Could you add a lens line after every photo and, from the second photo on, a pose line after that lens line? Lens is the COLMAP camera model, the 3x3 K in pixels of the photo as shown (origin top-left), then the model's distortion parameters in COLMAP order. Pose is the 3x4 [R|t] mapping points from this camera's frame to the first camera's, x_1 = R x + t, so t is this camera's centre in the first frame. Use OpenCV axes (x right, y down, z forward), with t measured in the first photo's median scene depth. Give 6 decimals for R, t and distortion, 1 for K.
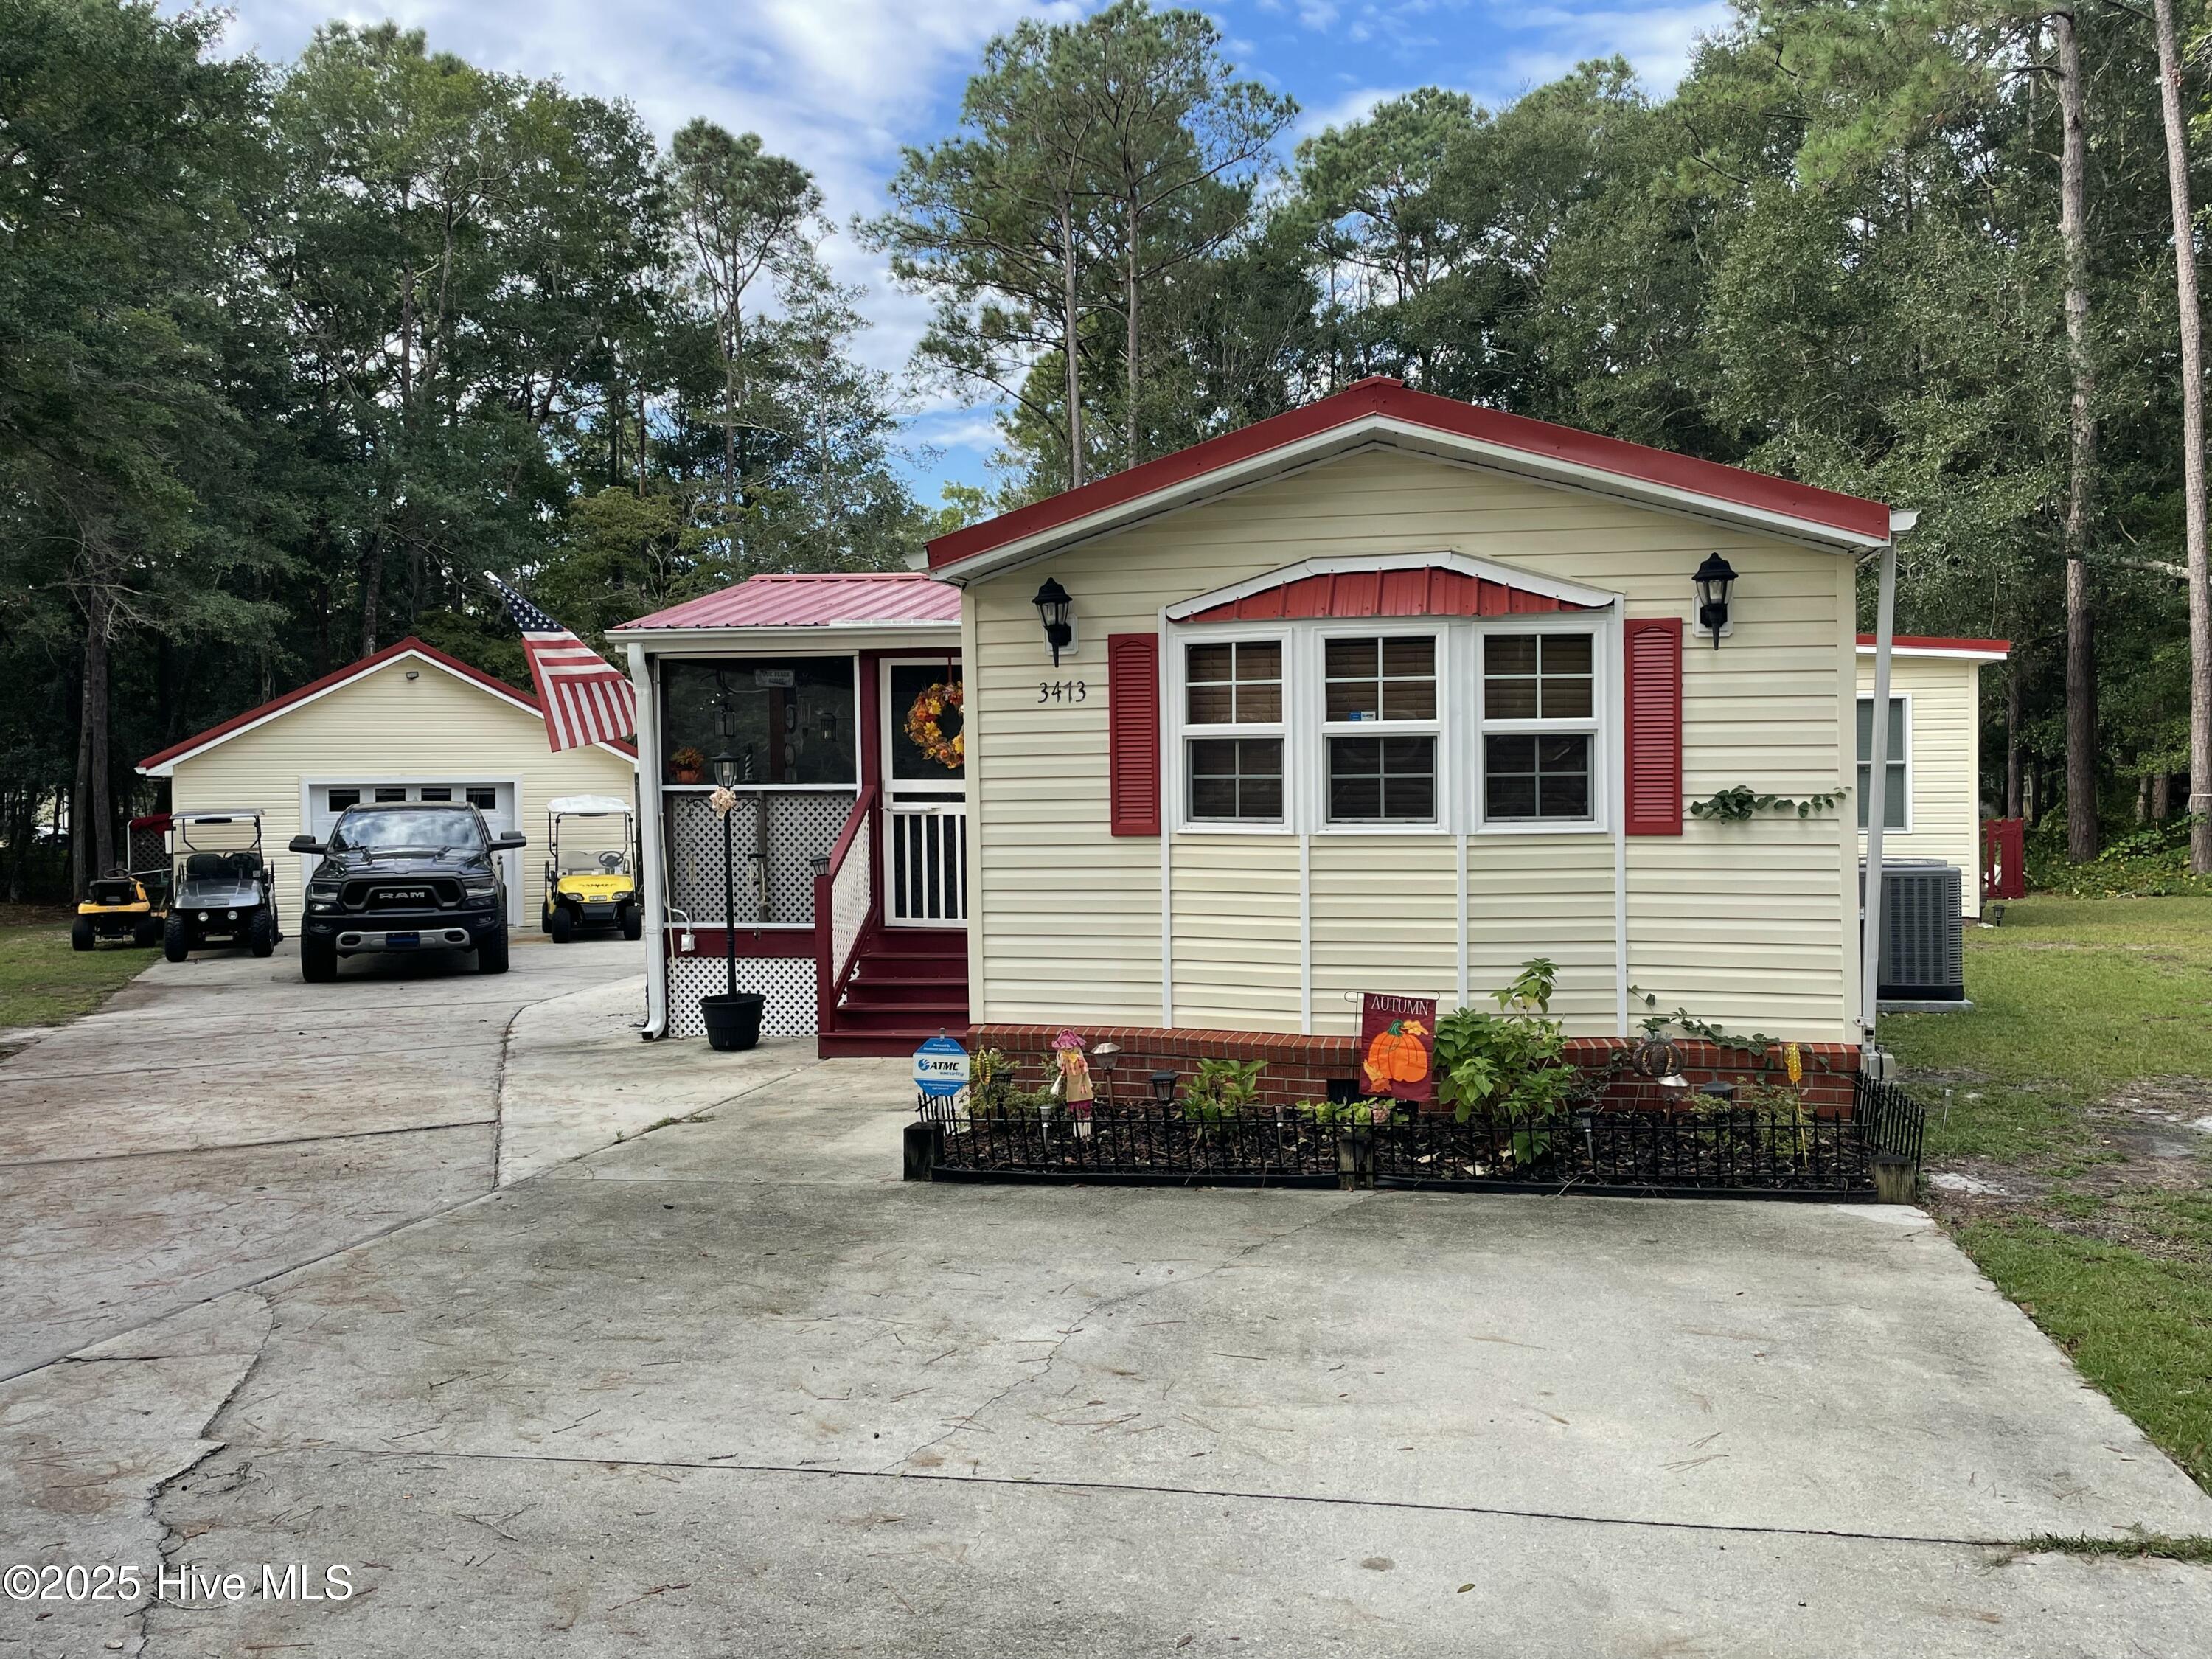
lens RADIAL K [[1871.3, 0, 1119.6], [0, 1871.3, 834.9], [0, 0, 1]] dist [0.034845, -0.015295]
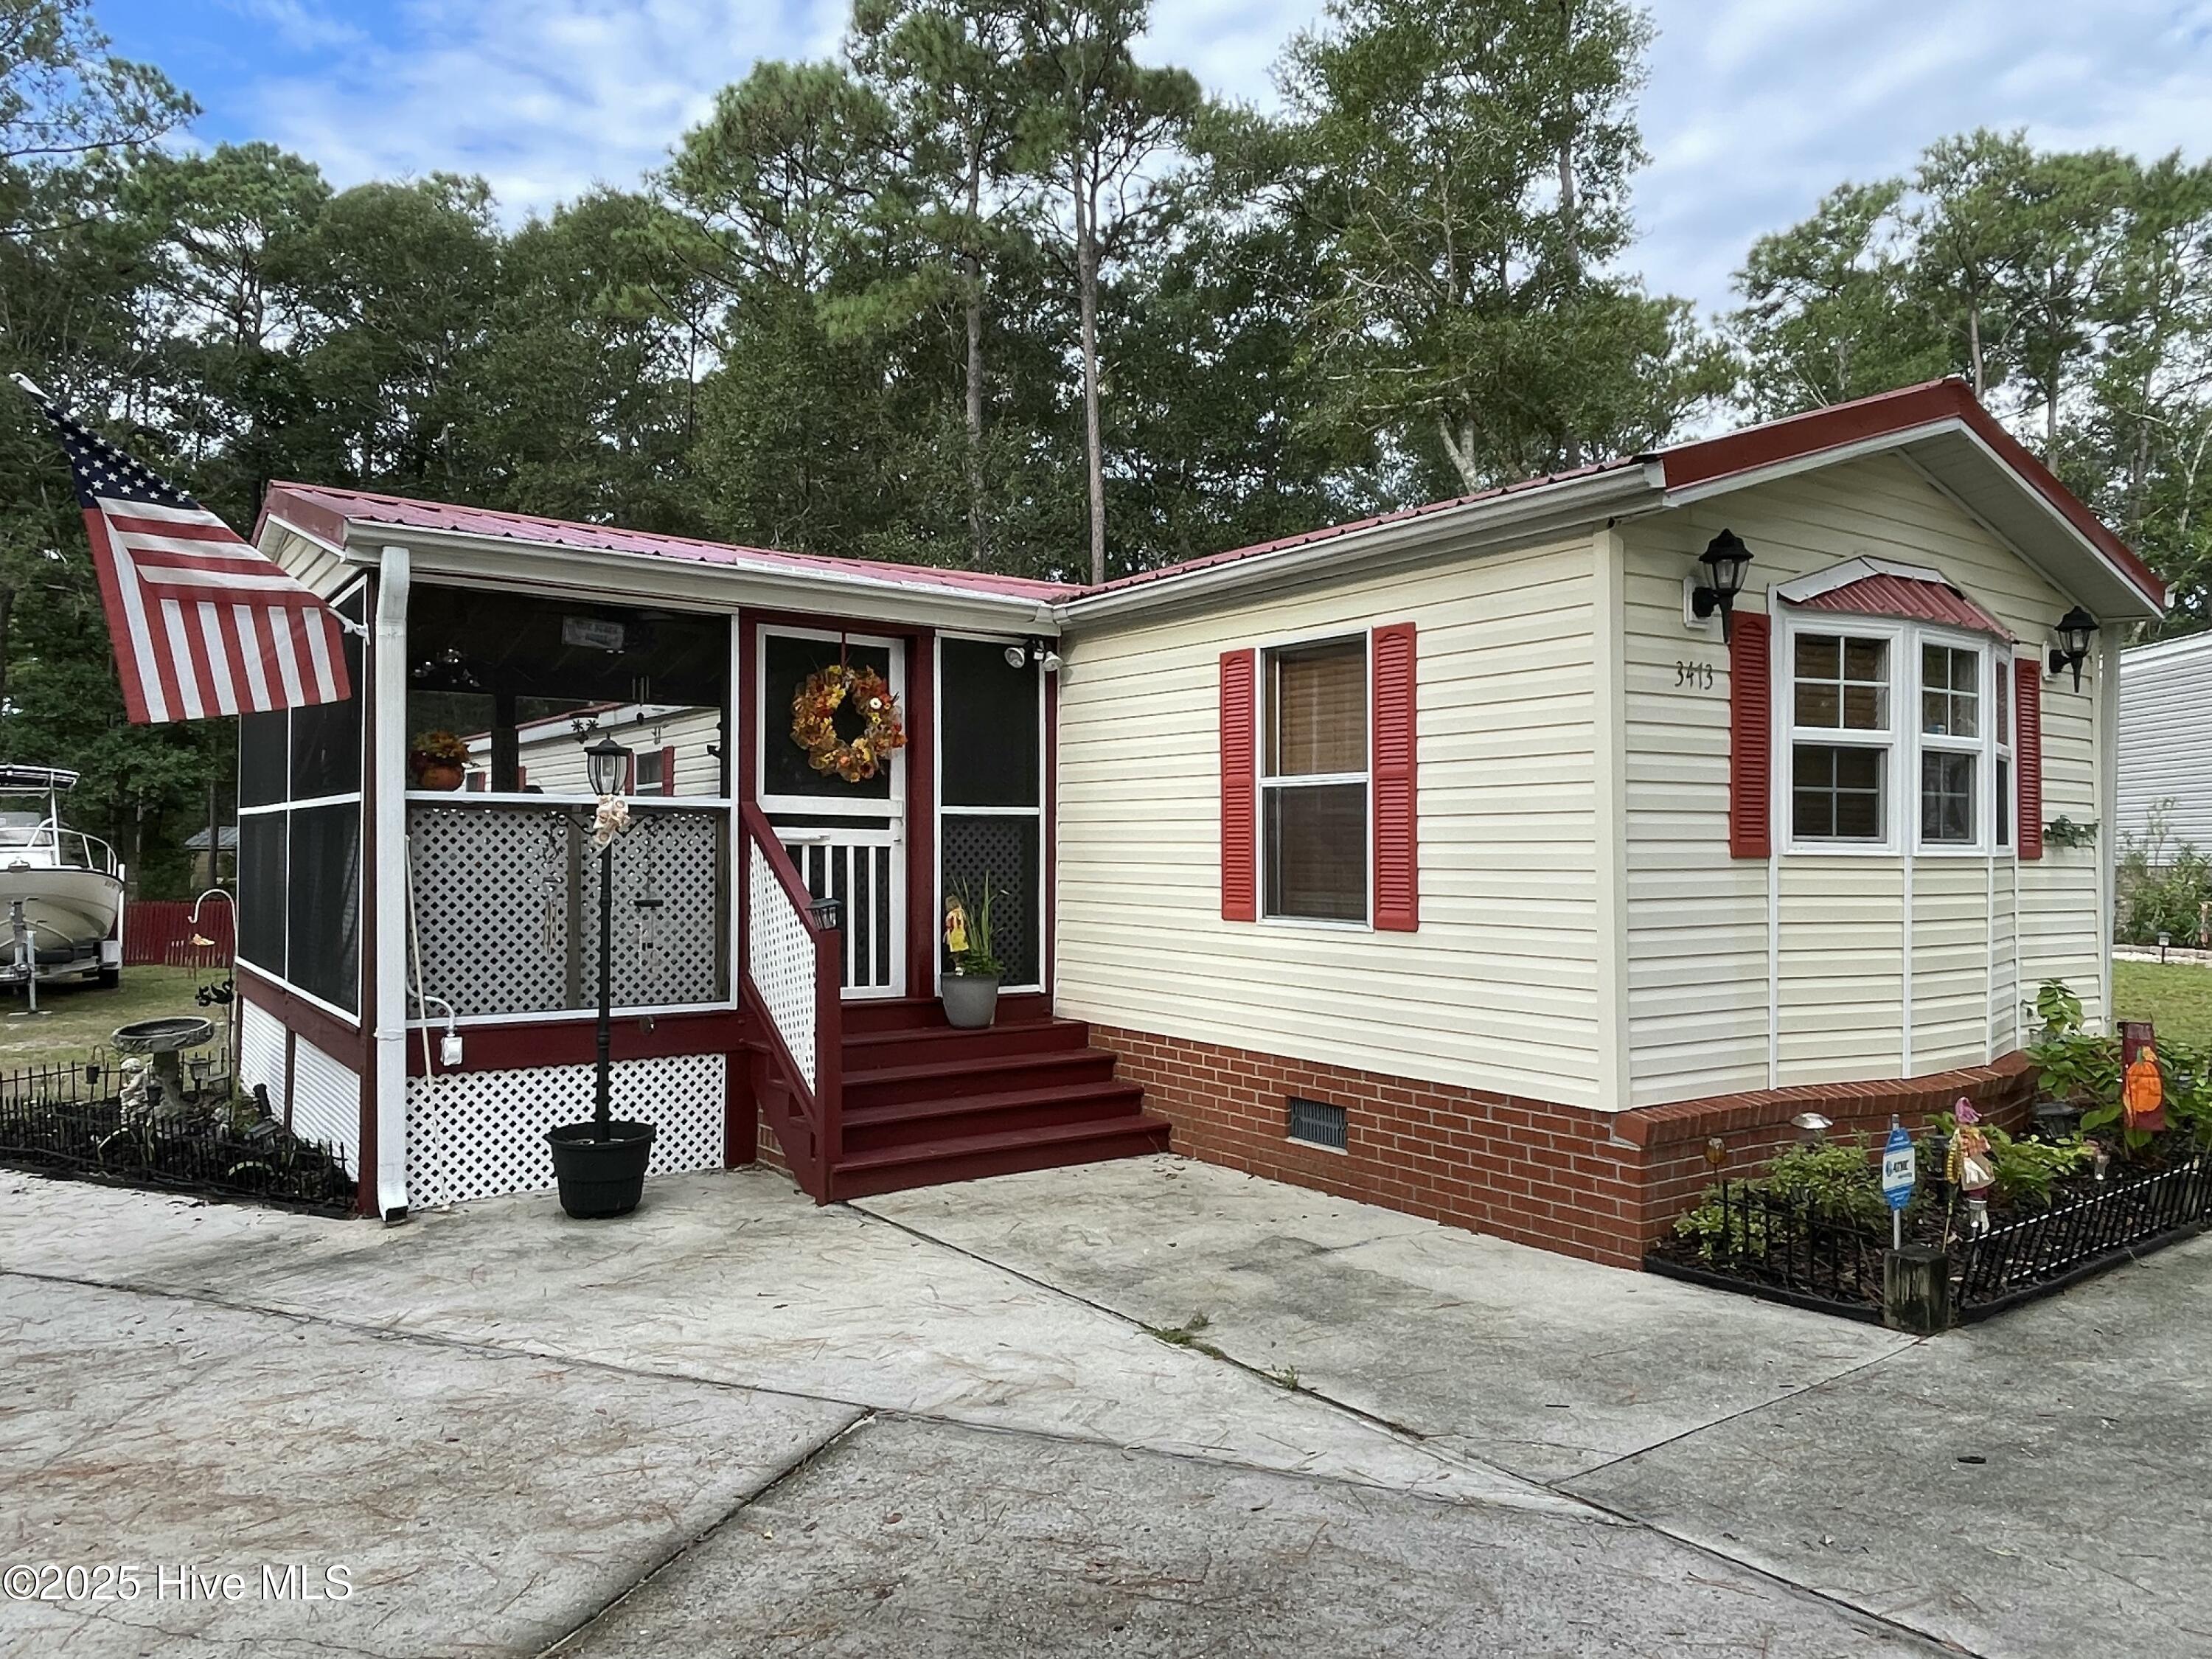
lens RADIAL K [[1534.3, 0, 1116.8], [0, 1534.3, 834.0], [0, 0, 1]] dist [-0.001581, -0.009104]
pose [[0.675529, 0.020497, 0.737049, -0.473640], [0.010438, 0.999248, -0.037355, 0.008695], [-0.737260, 0.032928, 0.674806, 0.524457]]
